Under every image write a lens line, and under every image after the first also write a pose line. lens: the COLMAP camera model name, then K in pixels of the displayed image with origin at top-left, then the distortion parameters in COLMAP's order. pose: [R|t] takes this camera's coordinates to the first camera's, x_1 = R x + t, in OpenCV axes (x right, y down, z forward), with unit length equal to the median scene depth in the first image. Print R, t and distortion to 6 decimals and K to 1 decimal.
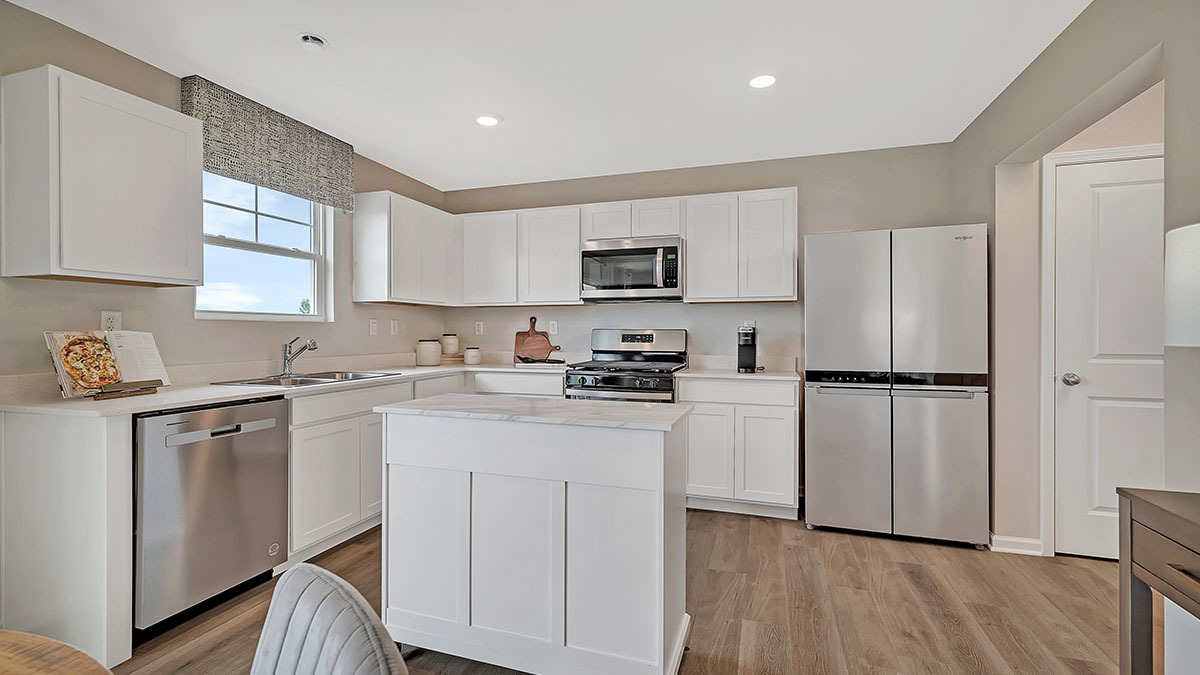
lens RADIAL K [[505.7, 0, 600.0], [0, 505.7, 337.5], [0, 0, 1]] dist [0.000000, -0.000003]
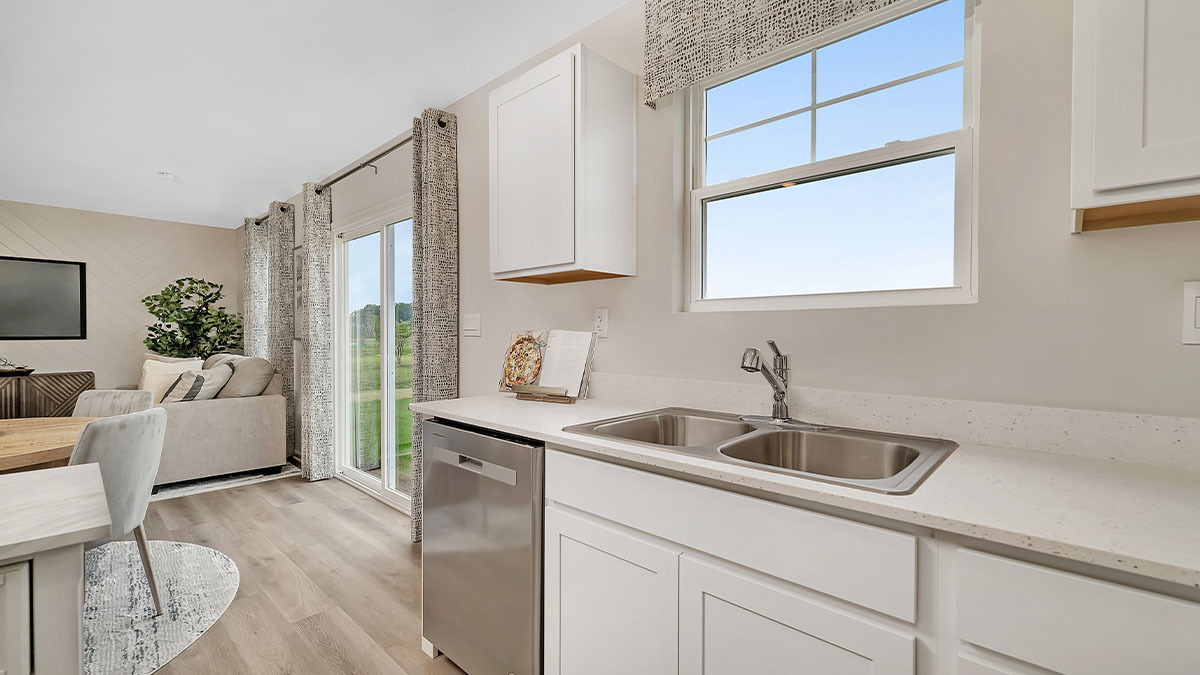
lens RADIAL K [[502.4, 0, 600.0], [0, 502.4, 337.5], [0, 0, 1]] dist [-0.000009, -0.000002]
pose [[-0.419031, 0.009208, -0.907925, -0.114822], [-0.005220, 0.999908, 0.012550, -0.008896], [0.907957, 0.009998, -0.418944, 1.139706]]
